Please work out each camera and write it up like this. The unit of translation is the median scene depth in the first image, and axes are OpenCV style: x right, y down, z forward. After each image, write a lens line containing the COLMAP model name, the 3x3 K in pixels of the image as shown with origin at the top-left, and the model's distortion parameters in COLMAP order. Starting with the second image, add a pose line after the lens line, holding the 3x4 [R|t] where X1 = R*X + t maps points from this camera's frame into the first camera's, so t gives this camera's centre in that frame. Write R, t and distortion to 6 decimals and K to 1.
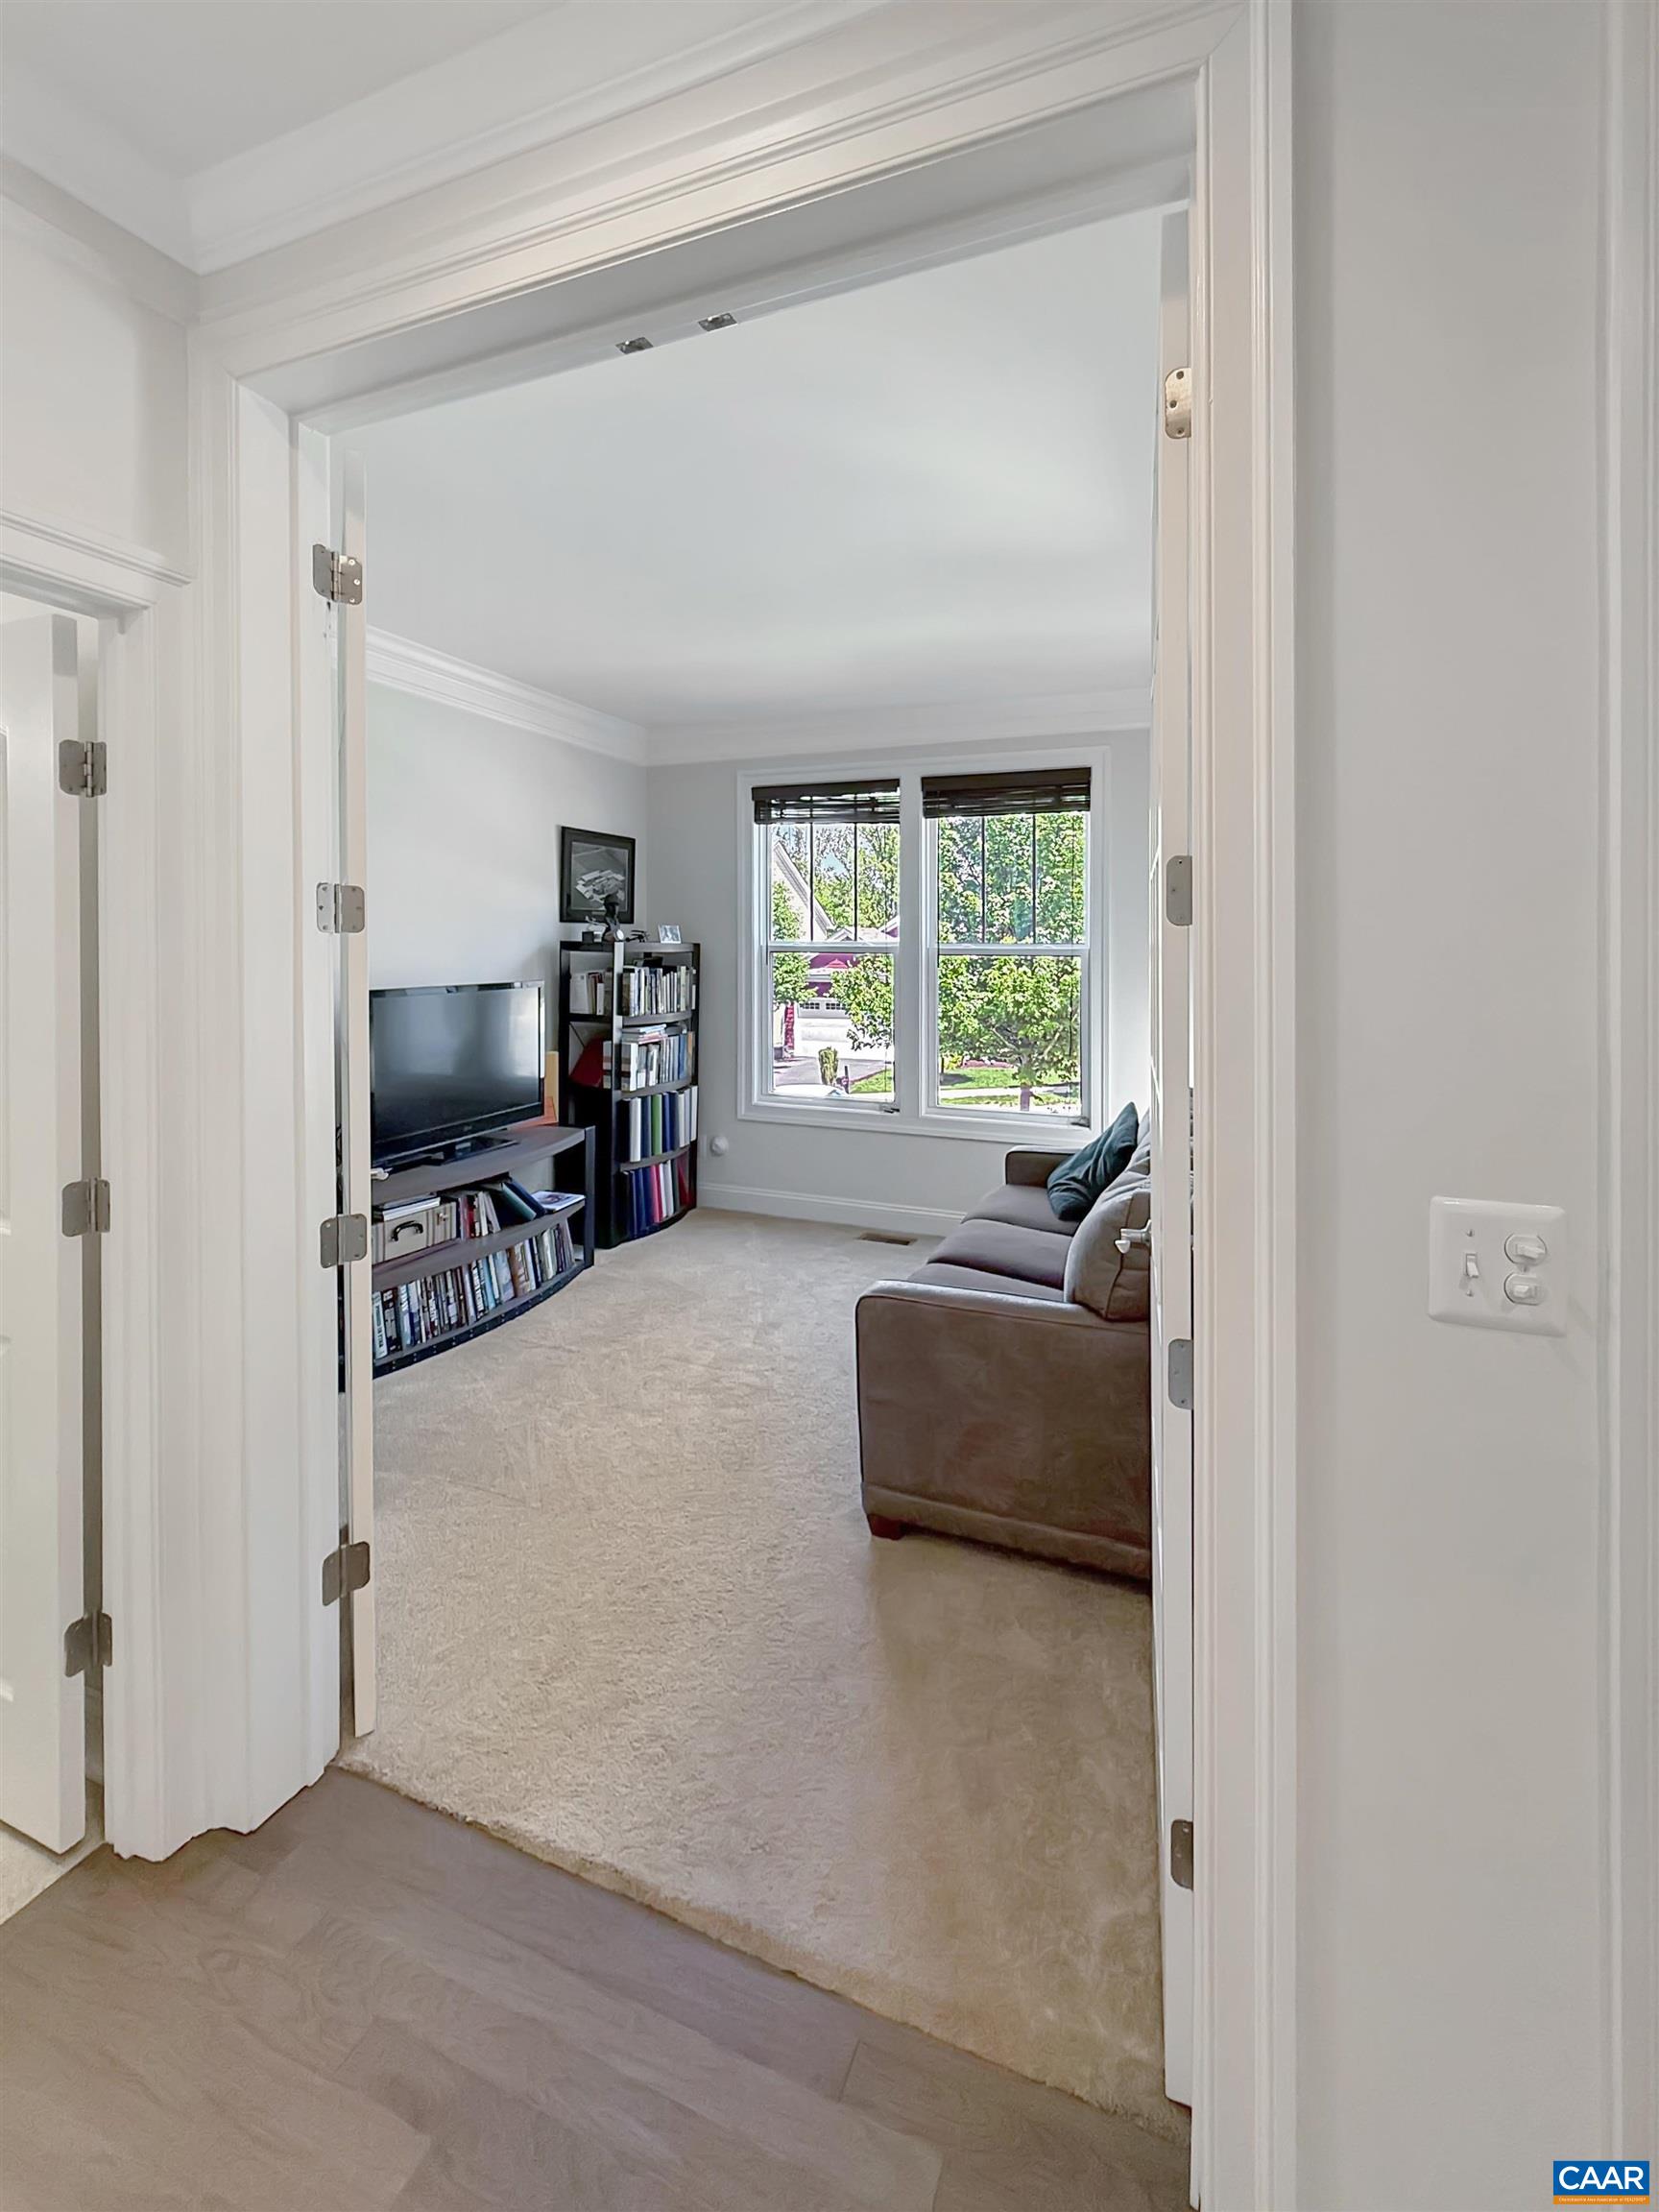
lens RADIAL K [[905.8, 0, 830.2], [0, 905.8, 957.0], [0, 0, 1]] dist [-0.000329, -0.000059]
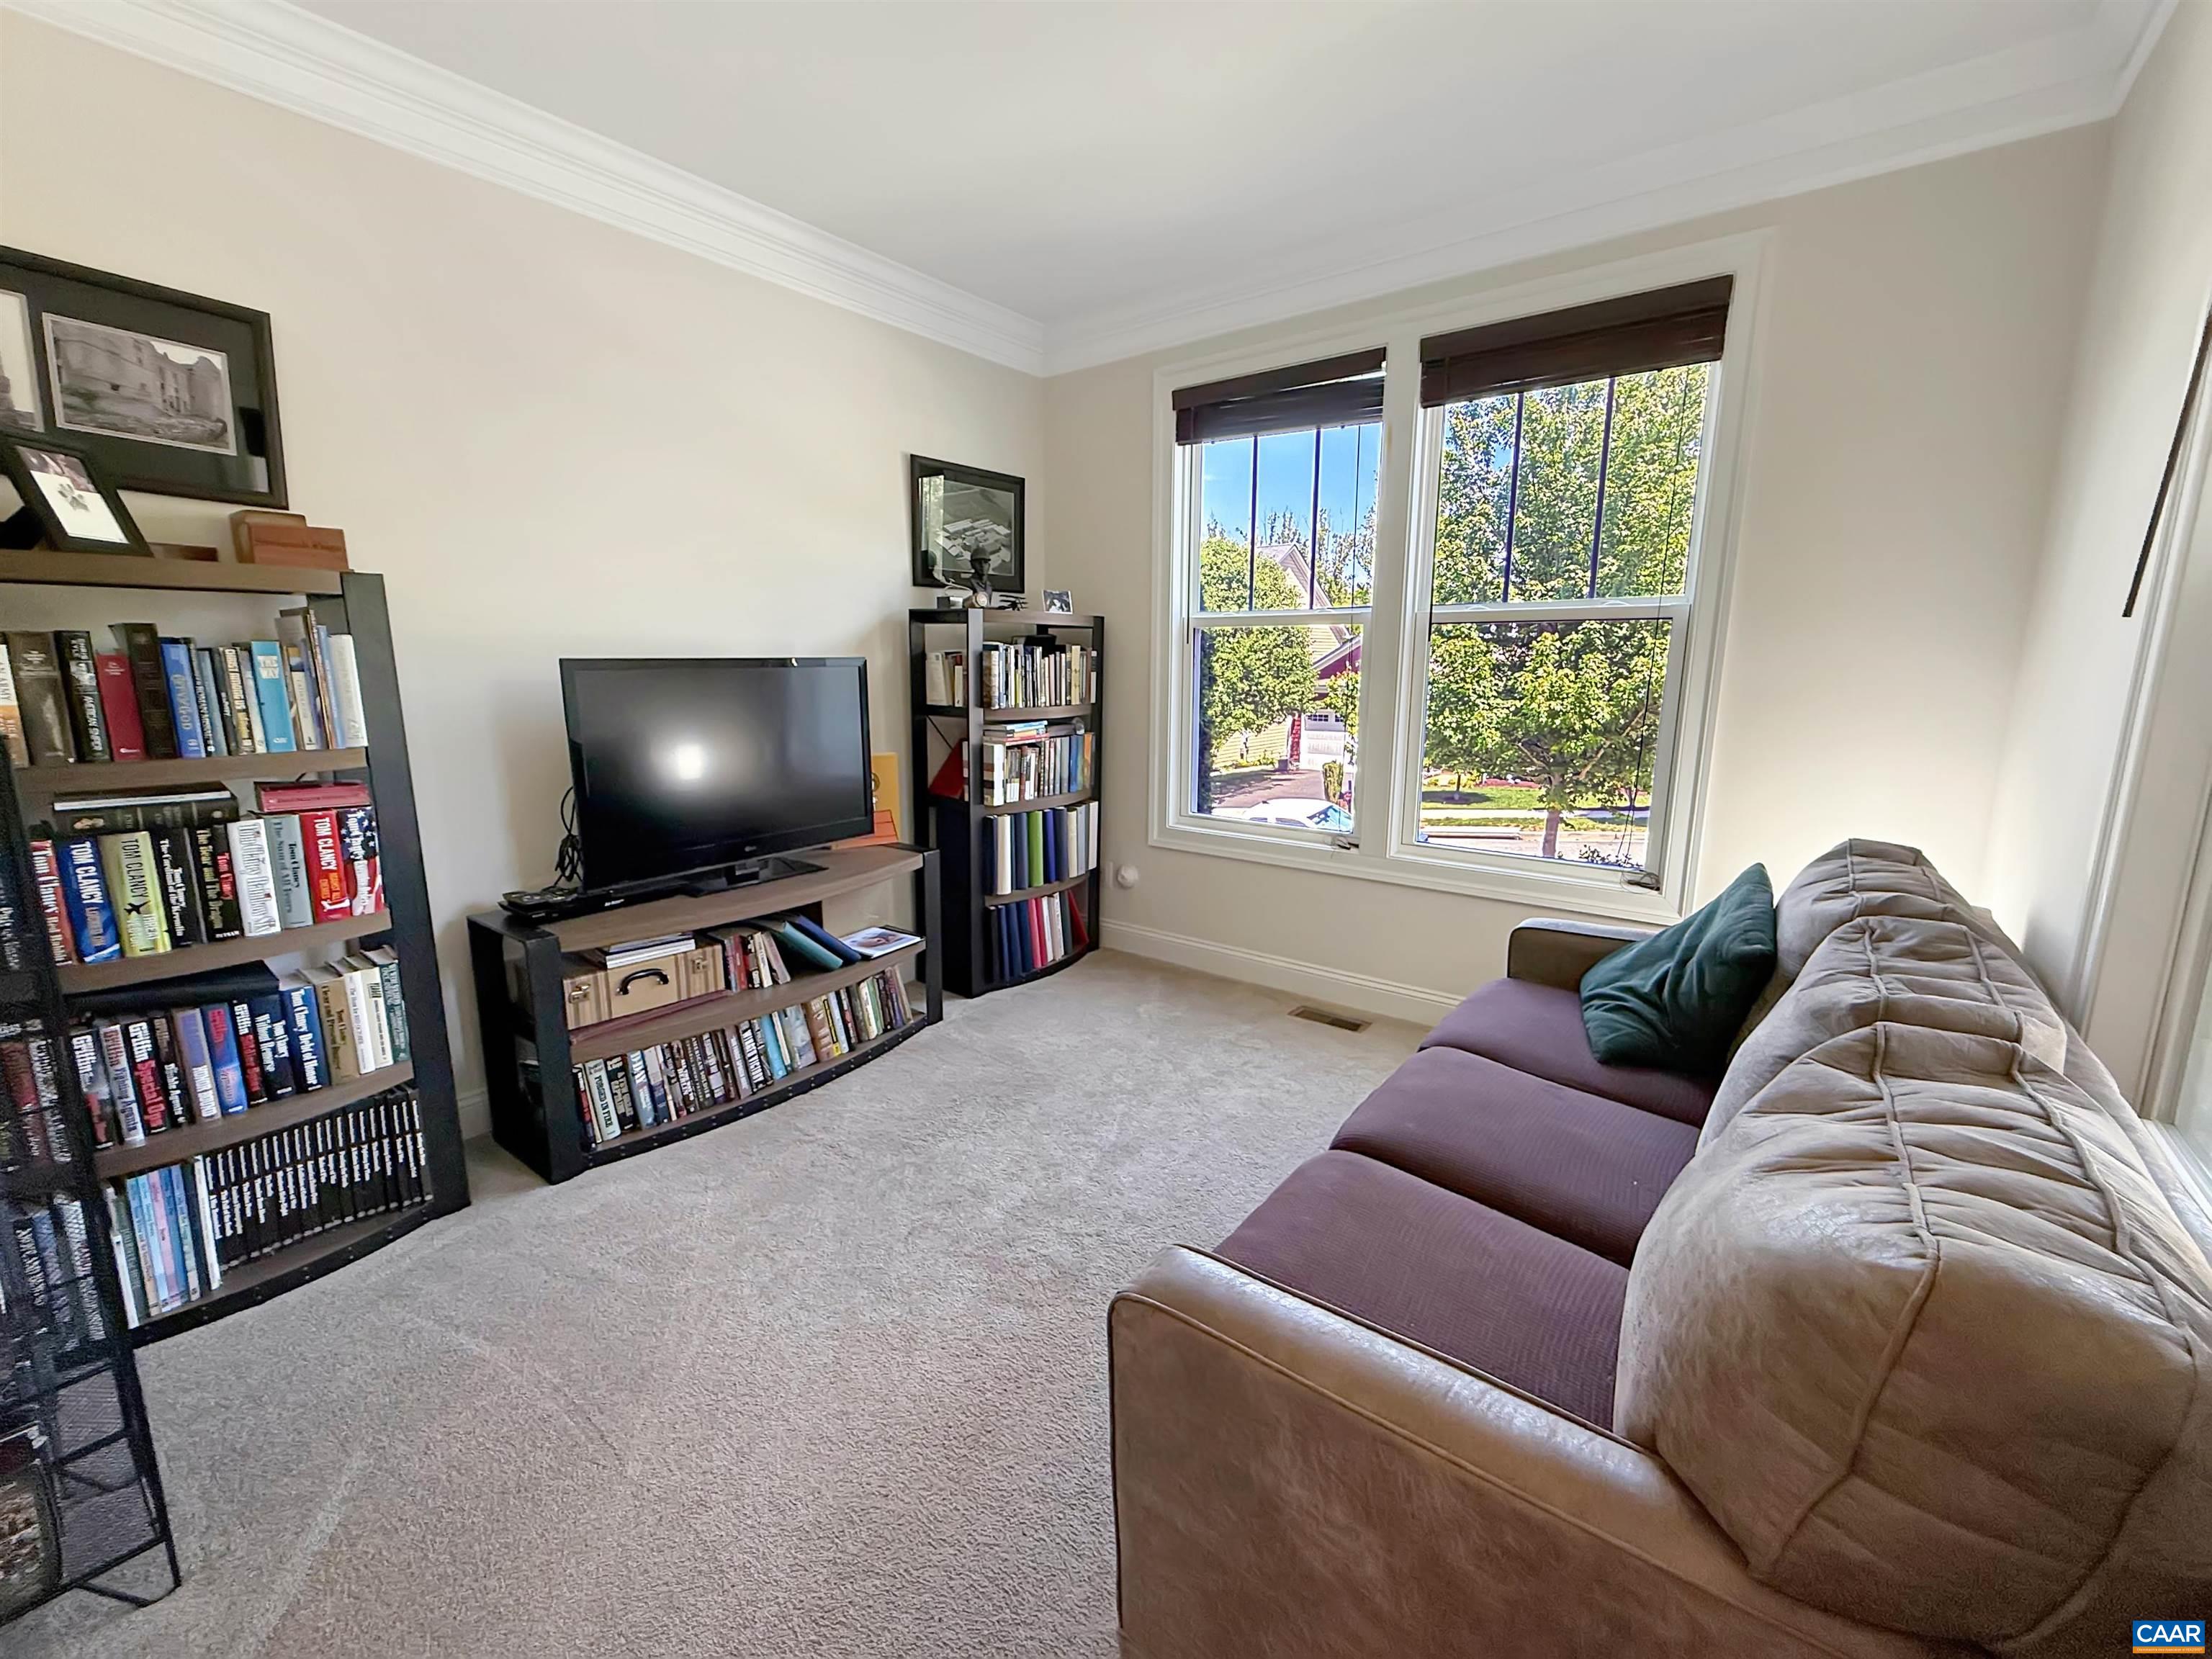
lens RADIAL K [[881.3, 0, 1101.9], [0, 881.3, 832.1], [0, 0, 1]] dist [0.001543, -0.000044]
pose [[0.964789, 0.046343, -0.258911, 0.063056], [0.001532, 0.983349, 0.181721, 0.032177], [0.263022, -0.175719, 0.948653, 0.298655]]
